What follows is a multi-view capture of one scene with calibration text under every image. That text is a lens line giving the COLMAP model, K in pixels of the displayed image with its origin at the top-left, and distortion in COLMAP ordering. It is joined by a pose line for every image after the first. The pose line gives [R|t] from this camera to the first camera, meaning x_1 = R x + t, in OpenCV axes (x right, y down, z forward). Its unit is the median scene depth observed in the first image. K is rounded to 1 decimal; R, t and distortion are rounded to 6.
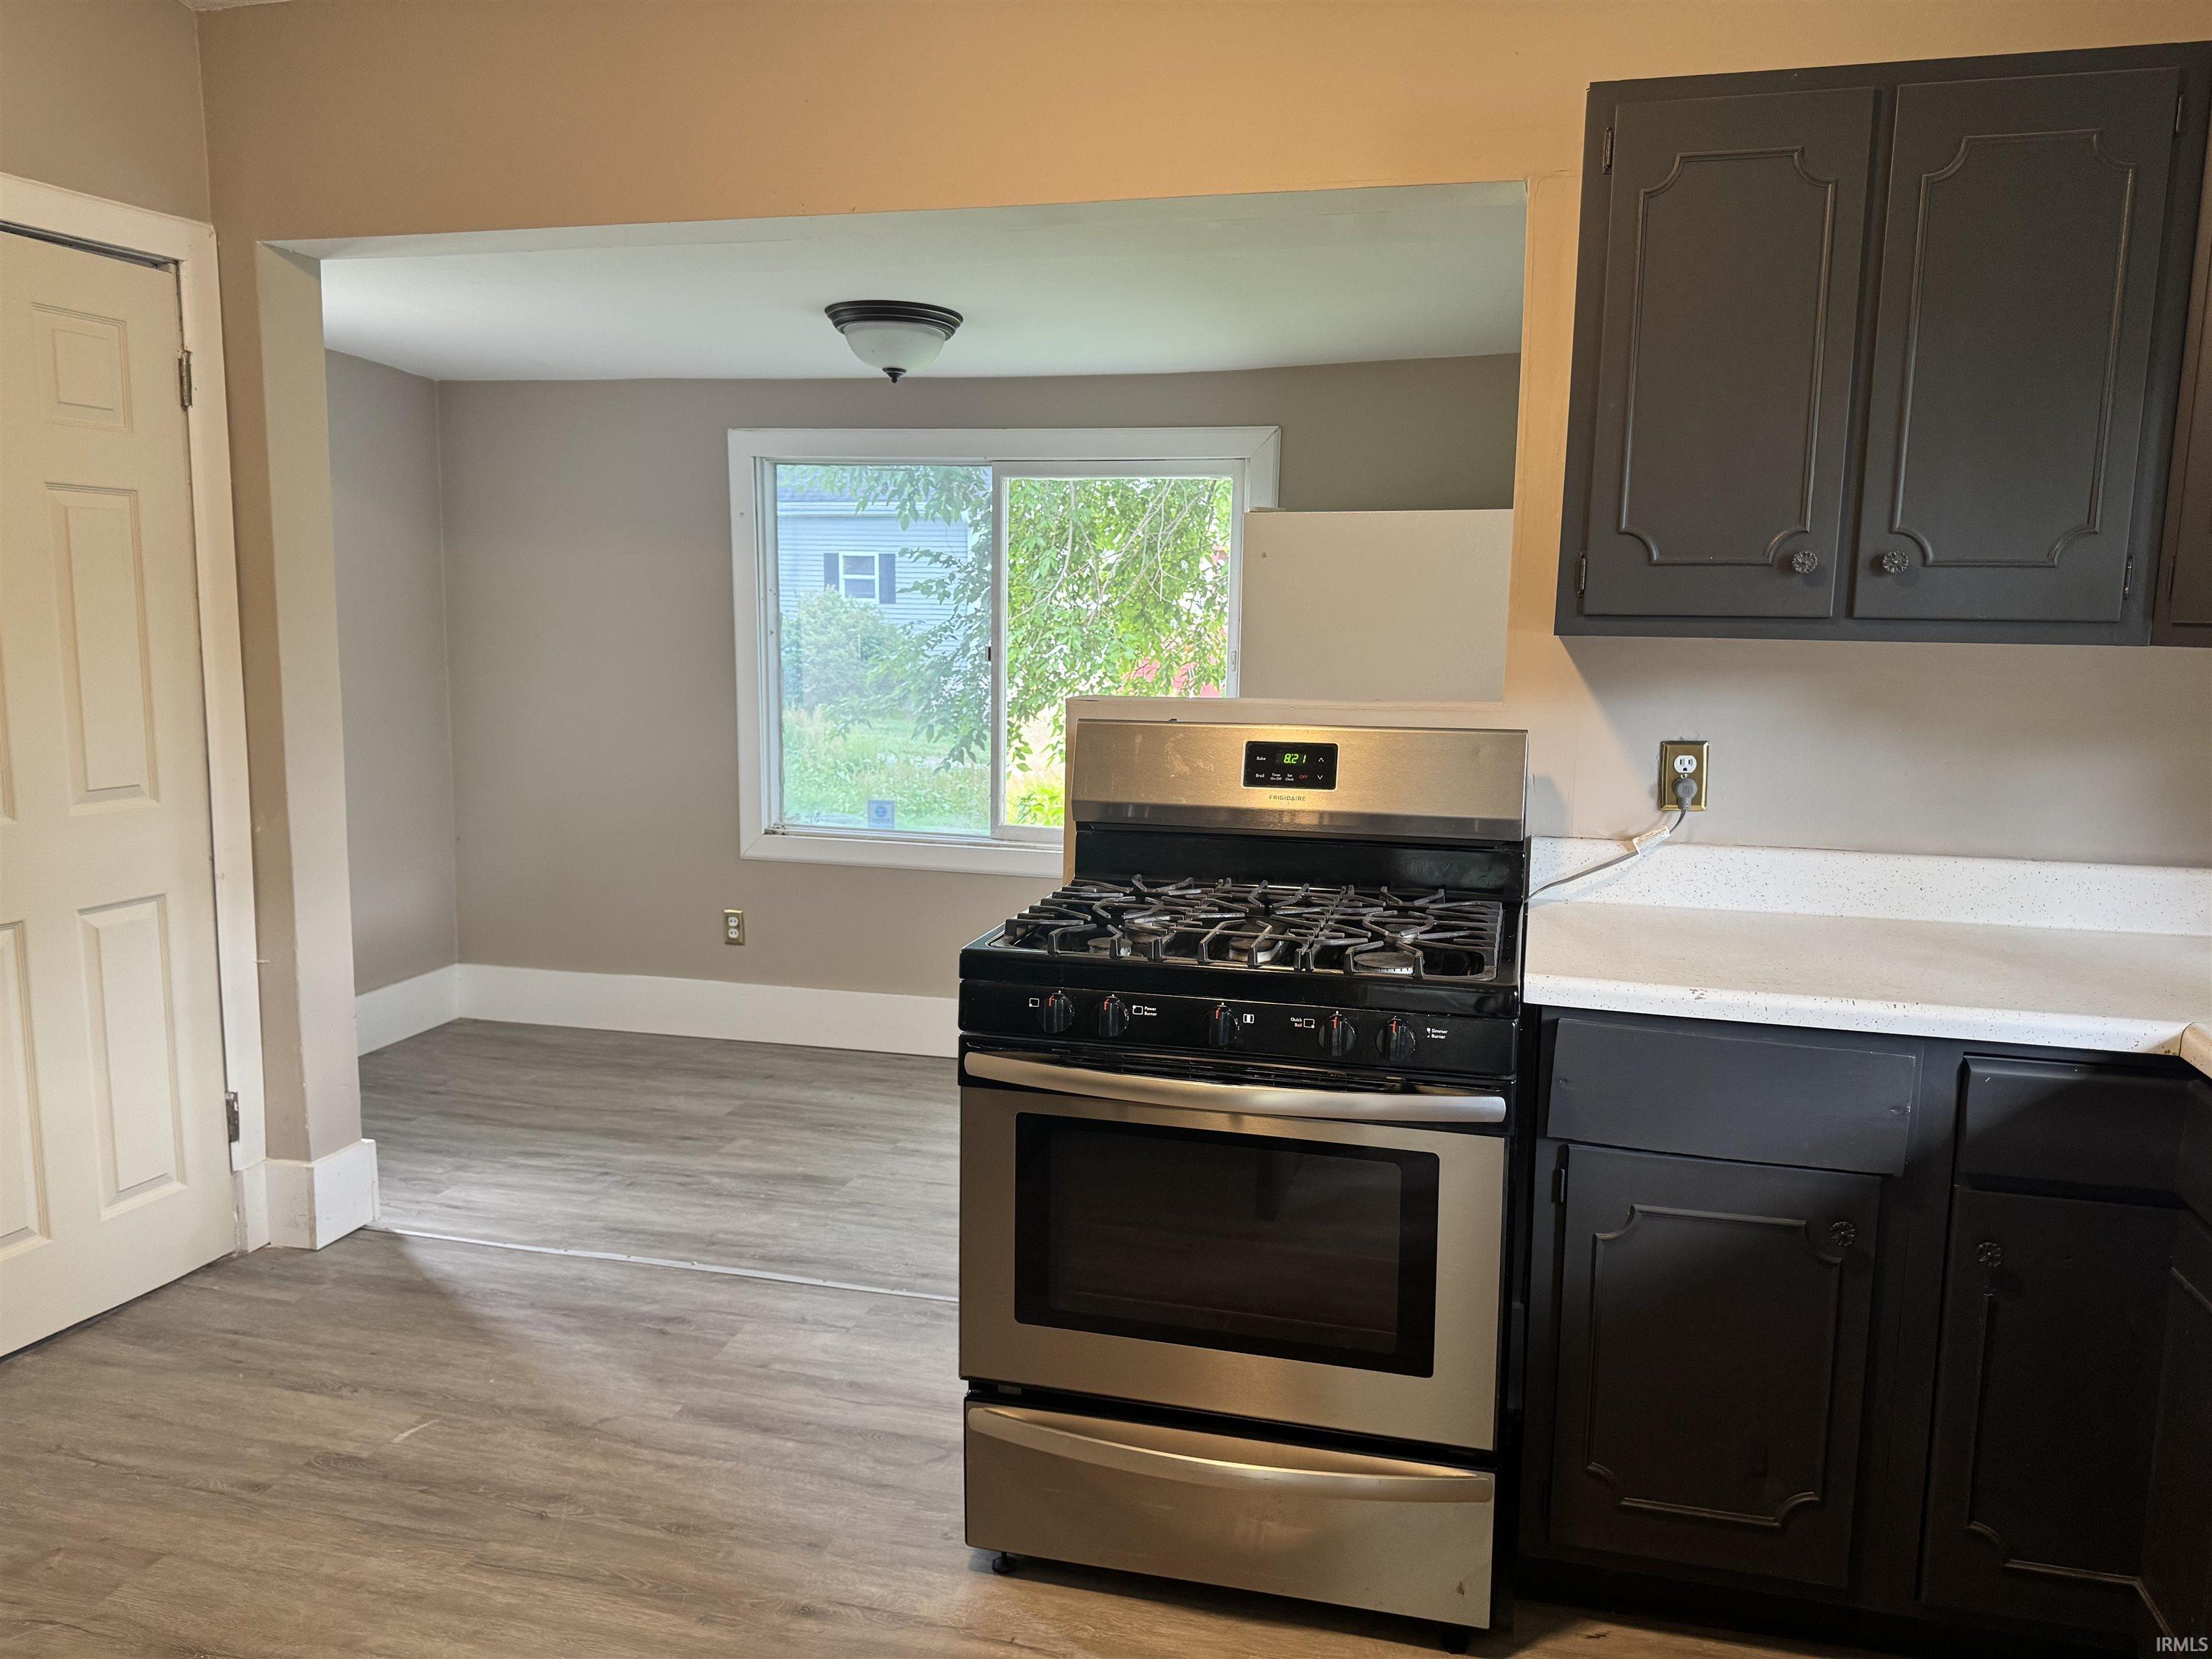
lens RADIAL K [[1557.9, 0, 1106.0], [0, 1557.9, 829.5], [0, 0, 1]] dist [0.021674, -0.027563]
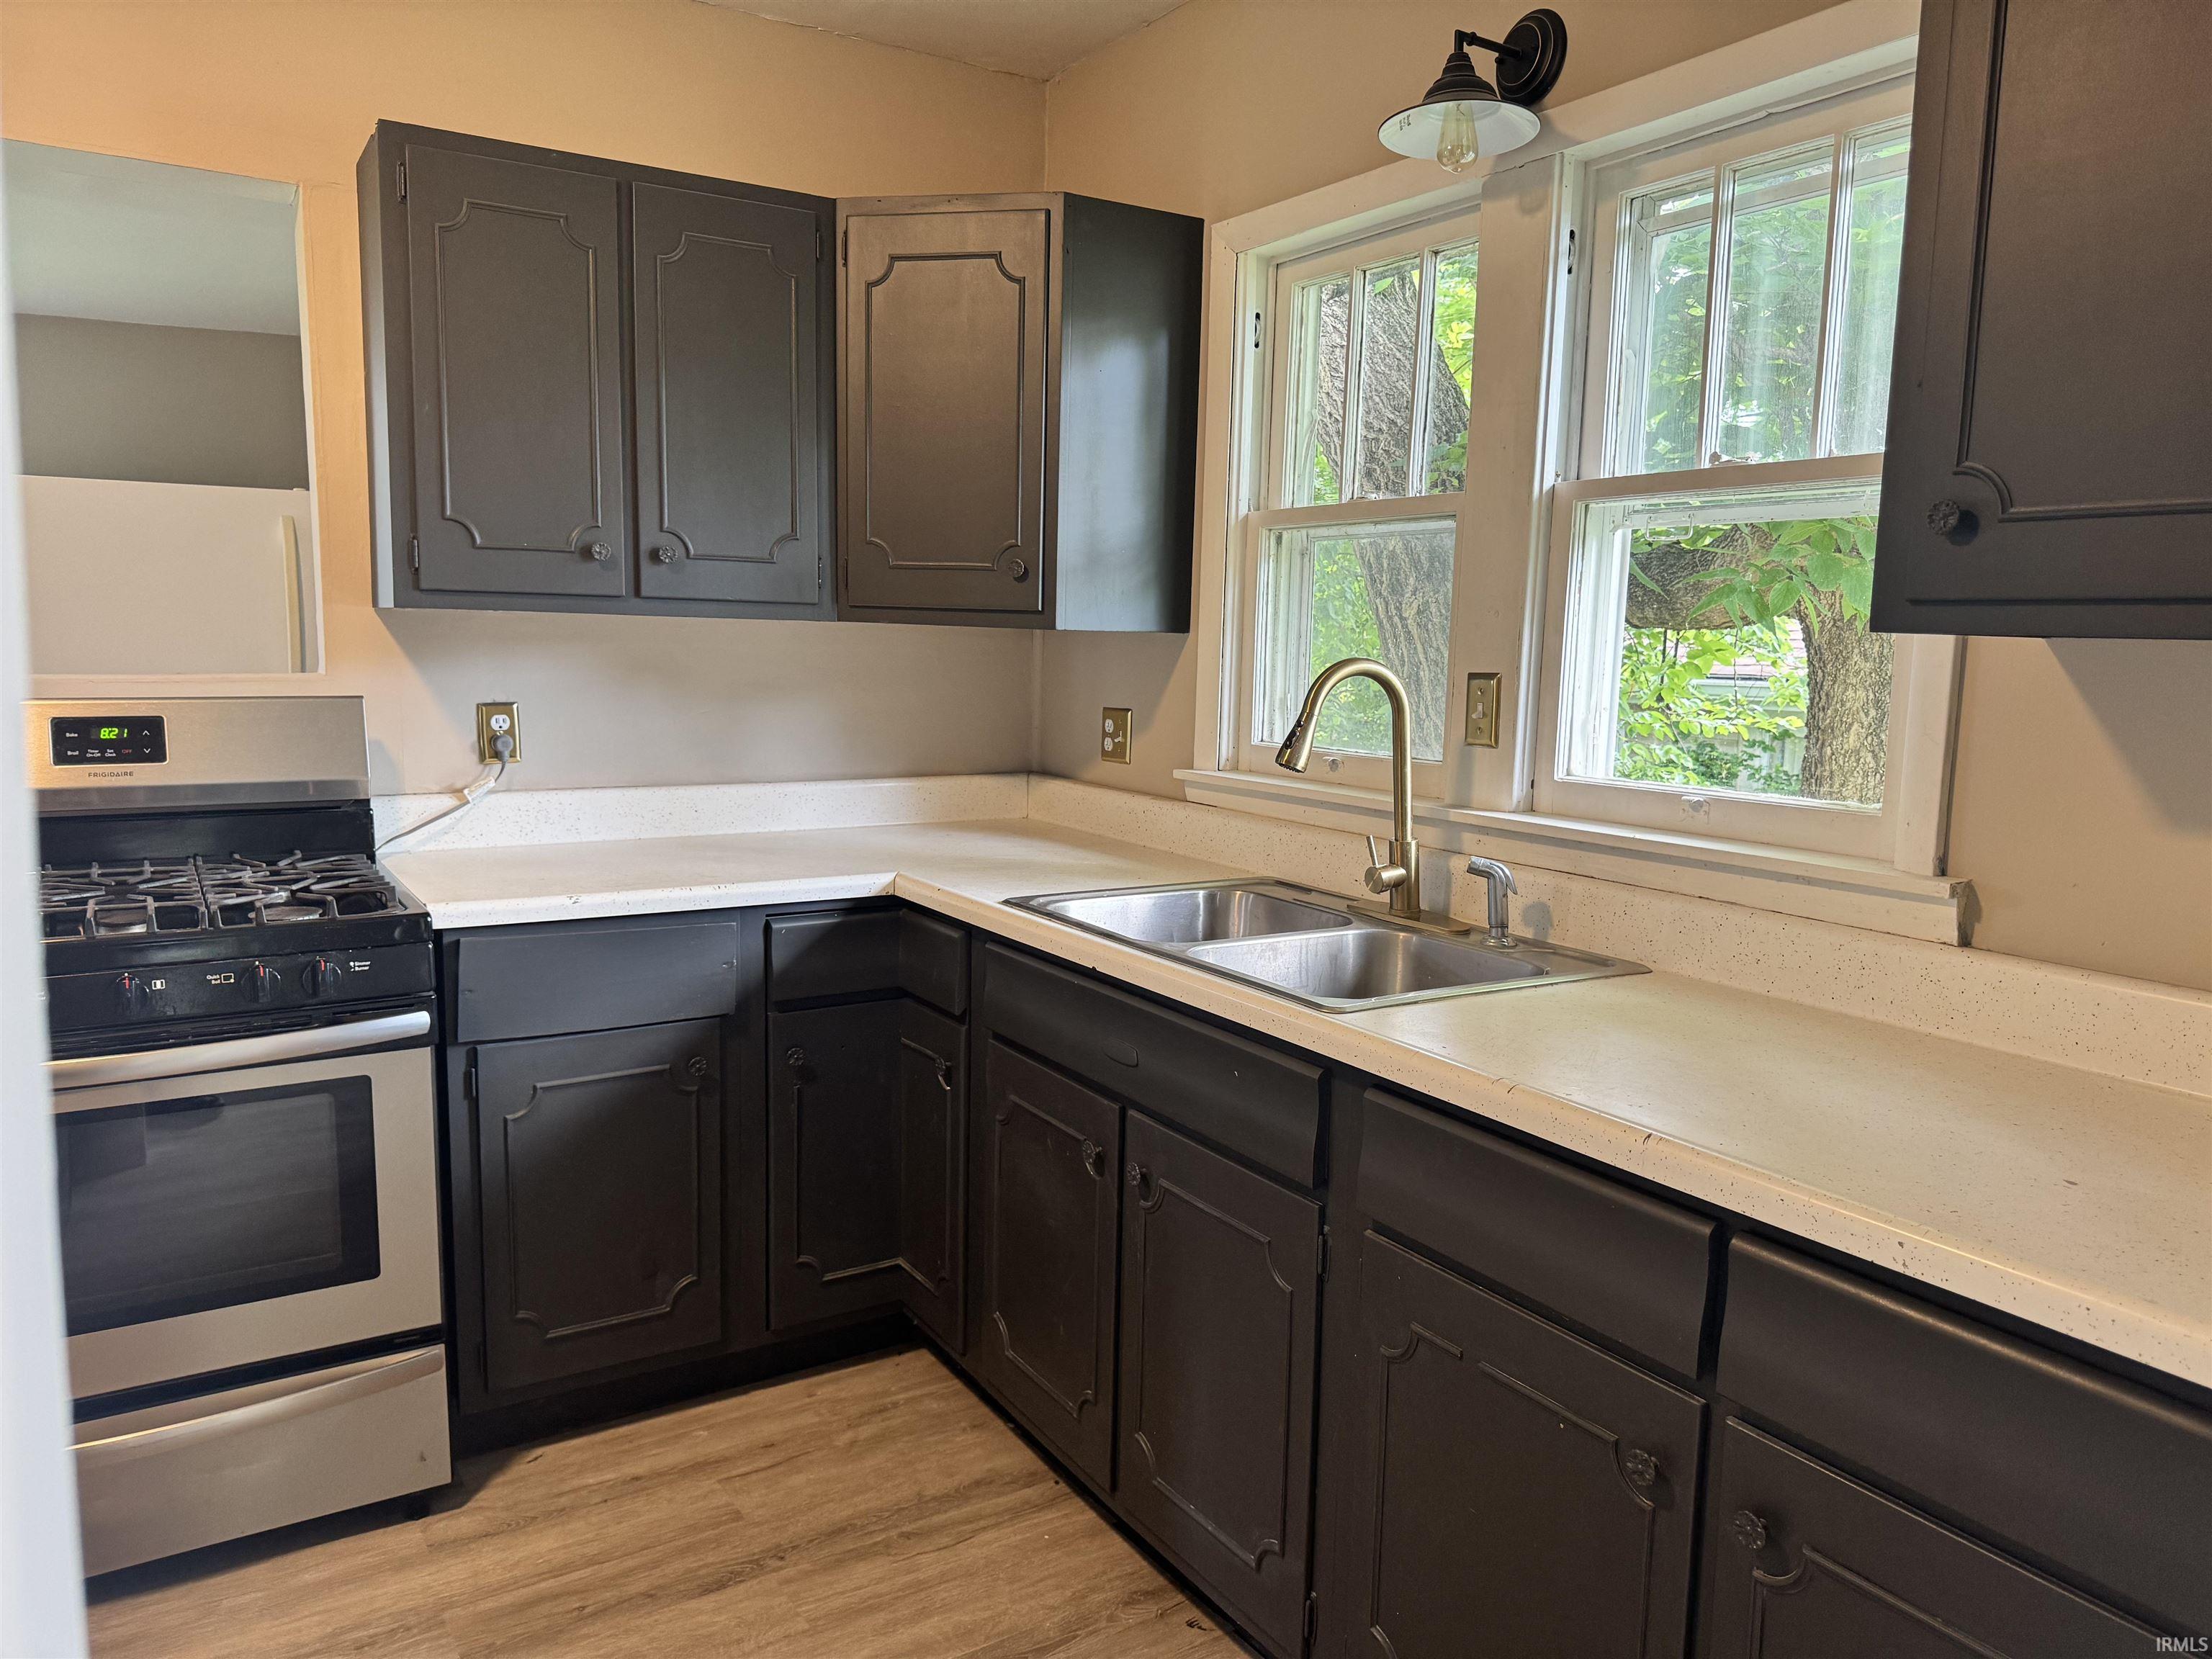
lens RADIAL K [[1595.0, 0, 1106.0], [0, 1595.0, 829.5], [0, 0, 1]] dist [0.177030, -0.288308]
pose [[0.678438, -0.090687, 0.729039, -0.240435], [0.089640, 0.995156, 0.040372, 0.032785], [-0.729169, 0.037961, 0.683280, -0.165107]]
